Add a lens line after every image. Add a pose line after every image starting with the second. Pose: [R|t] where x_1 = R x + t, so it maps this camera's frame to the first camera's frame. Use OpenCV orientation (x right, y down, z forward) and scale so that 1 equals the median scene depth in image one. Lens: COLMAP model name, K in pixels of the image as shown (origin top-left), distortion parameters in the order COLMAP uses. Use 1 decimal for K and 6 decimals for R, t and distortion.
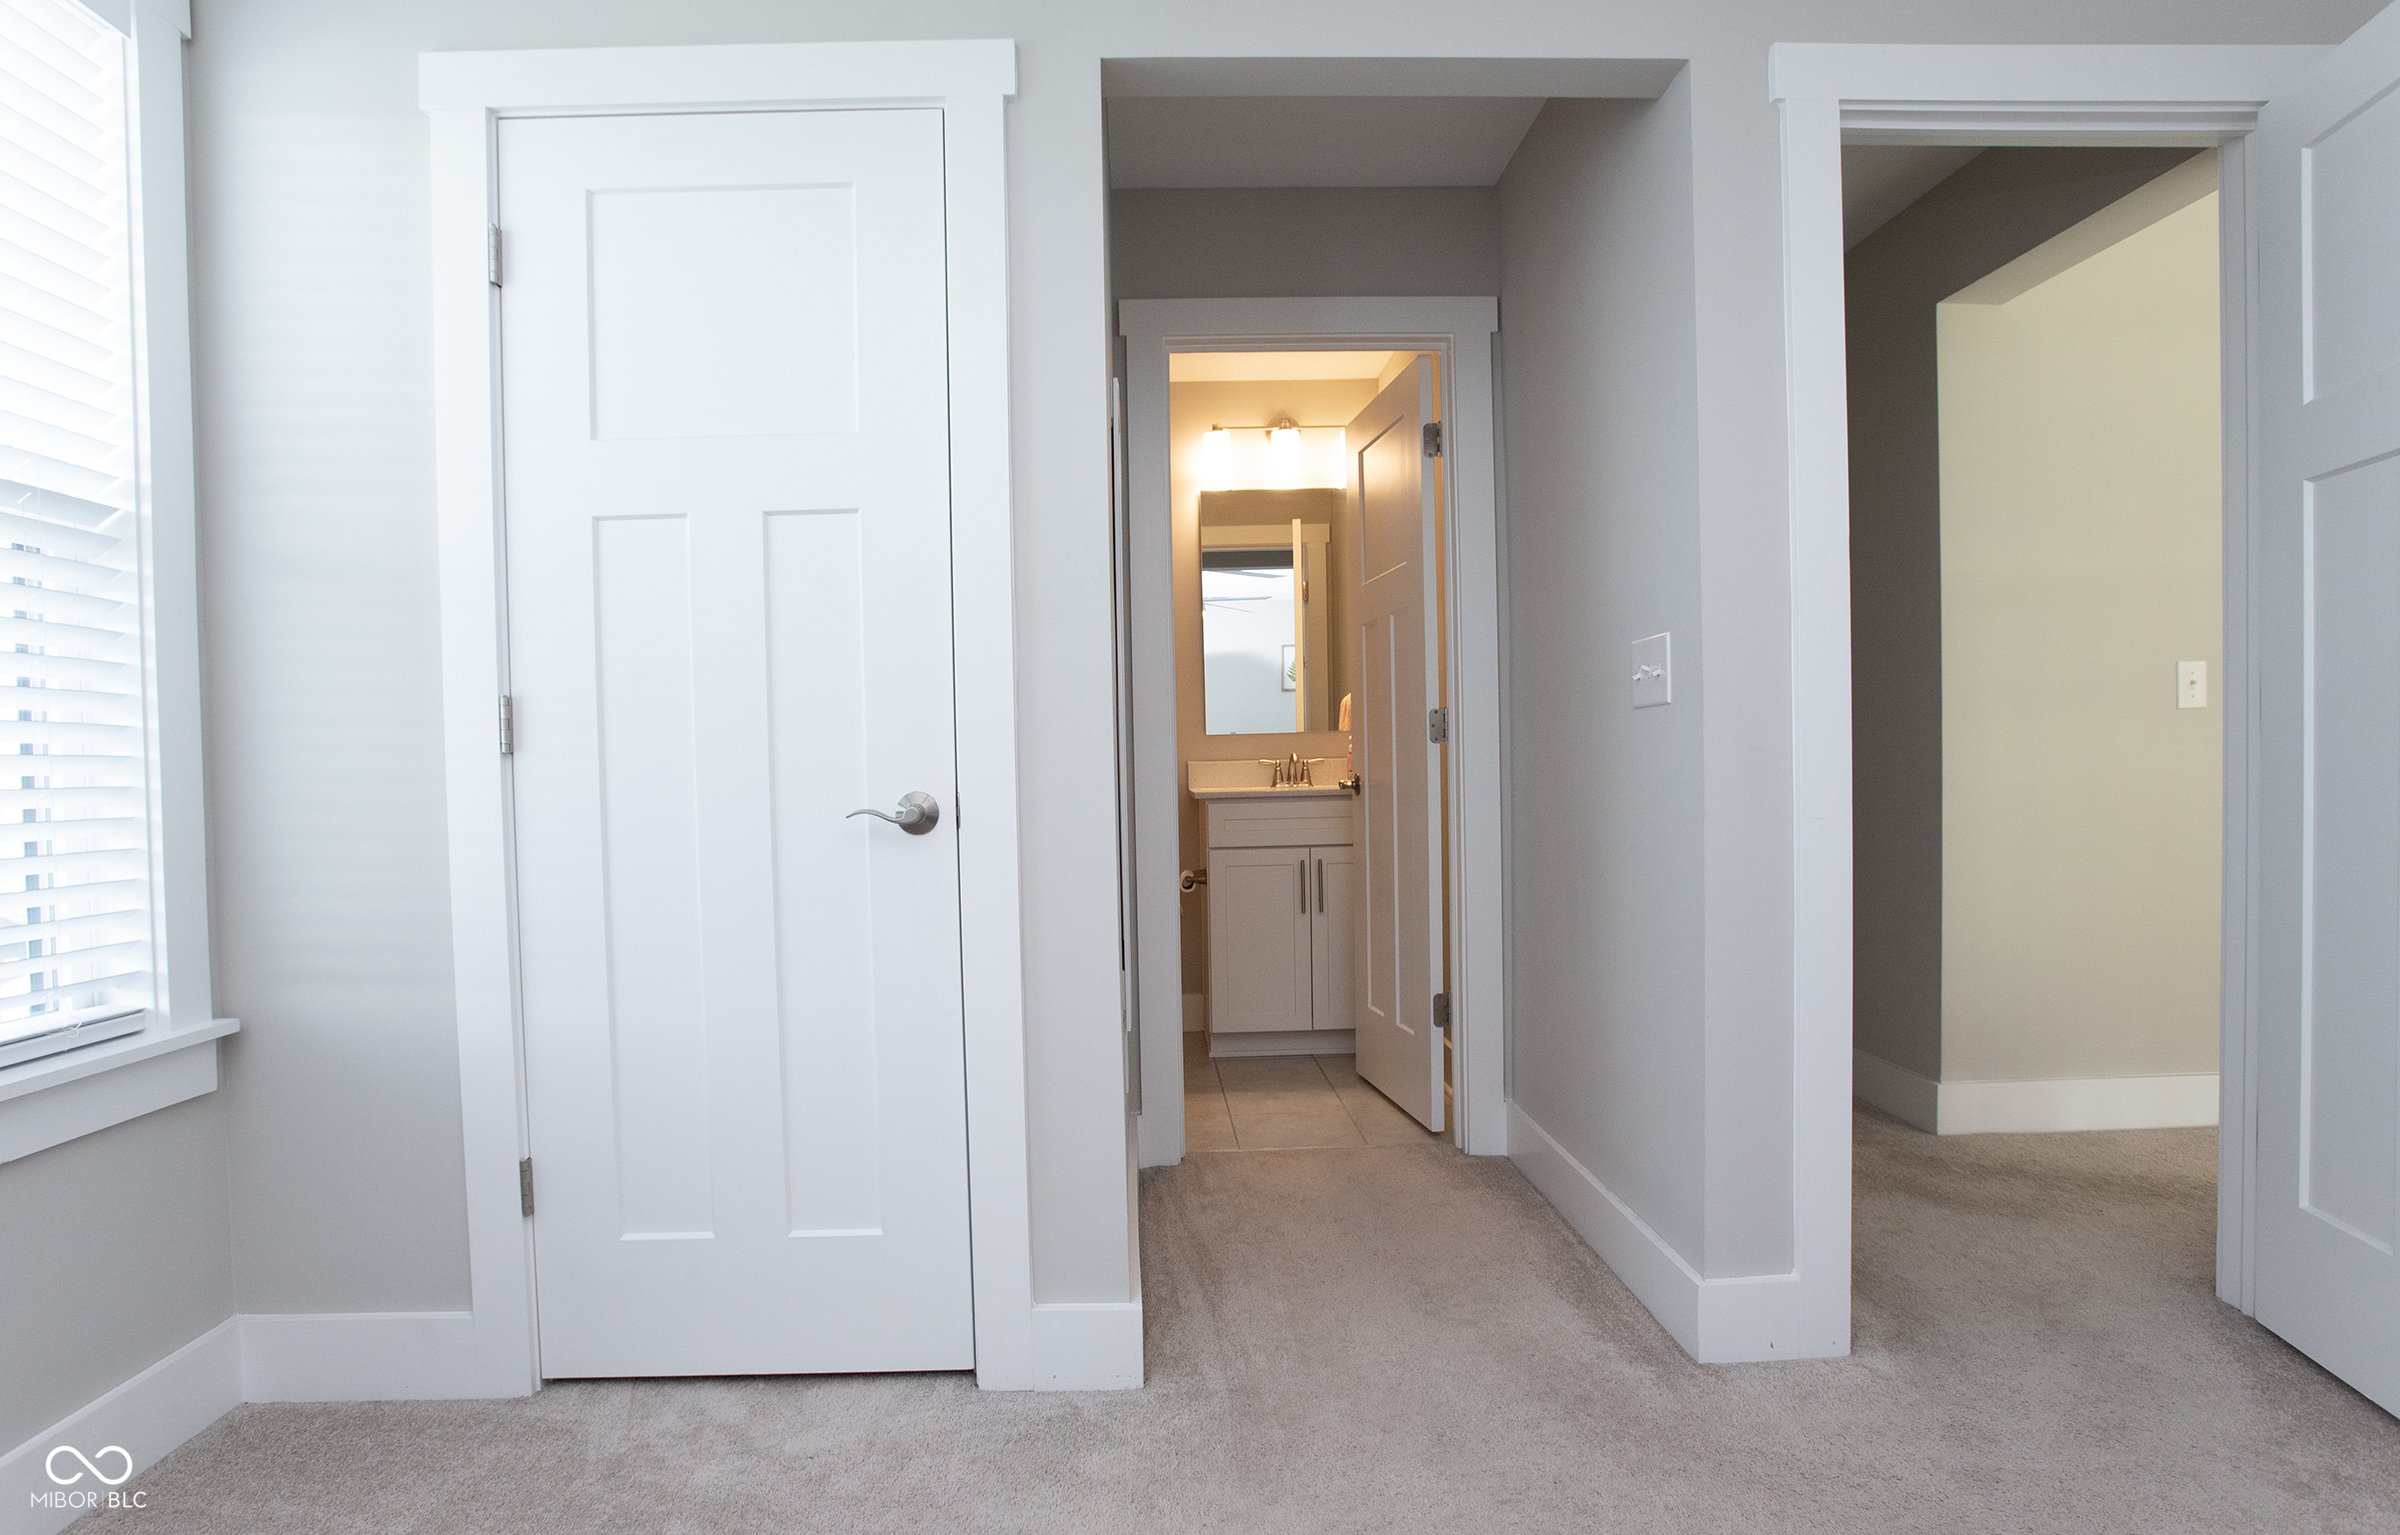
lens RADIAL K [[1304.8, 0, 1138.8], [0, 1304.8, 817.1], [0, 0, 1]] dist [-0.041983, 0.009176]
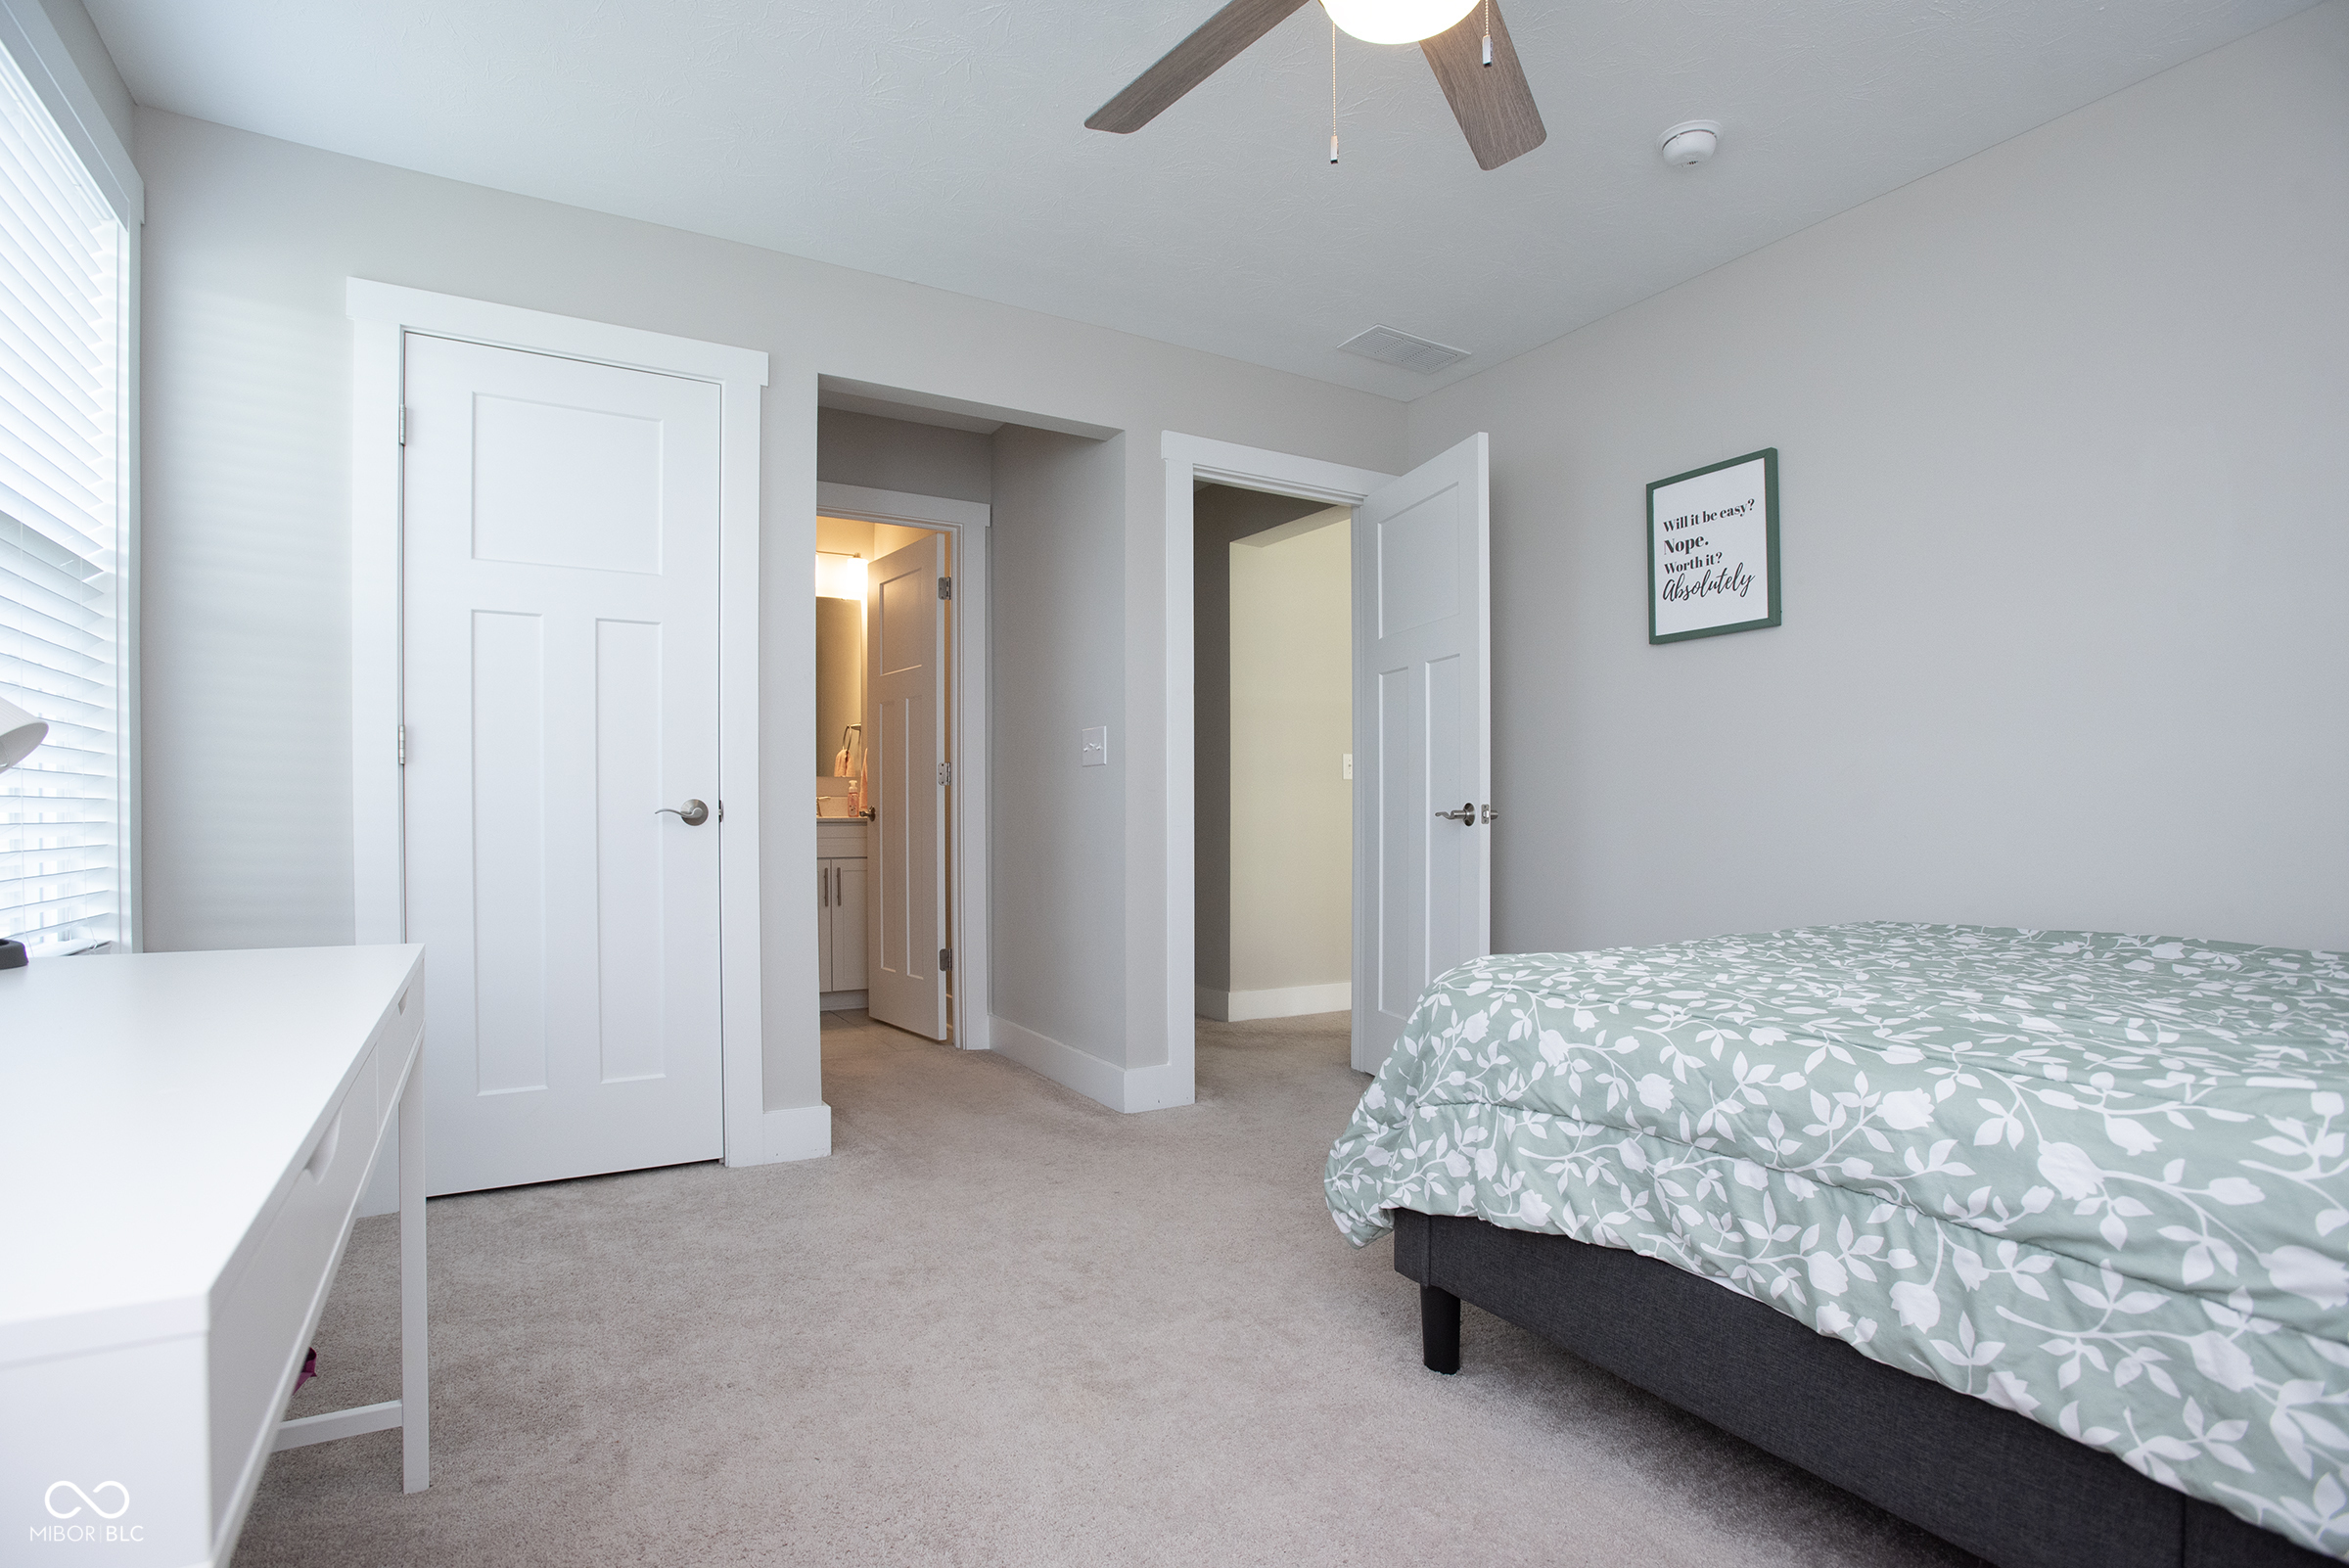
lens RADIAL K [[1156.3, 0, 1178.1], [0, 1156.3, 804.5], [0, 0, 1]] dist [-0.046728, 0.012105]
pose [[0.866829, 0.026312, 0.497911, -0.342458], [-0.002117, 0.998792, -0.049095, 0.053460], [-0.498602, 0.041503, 0.865837, -0.510243]]
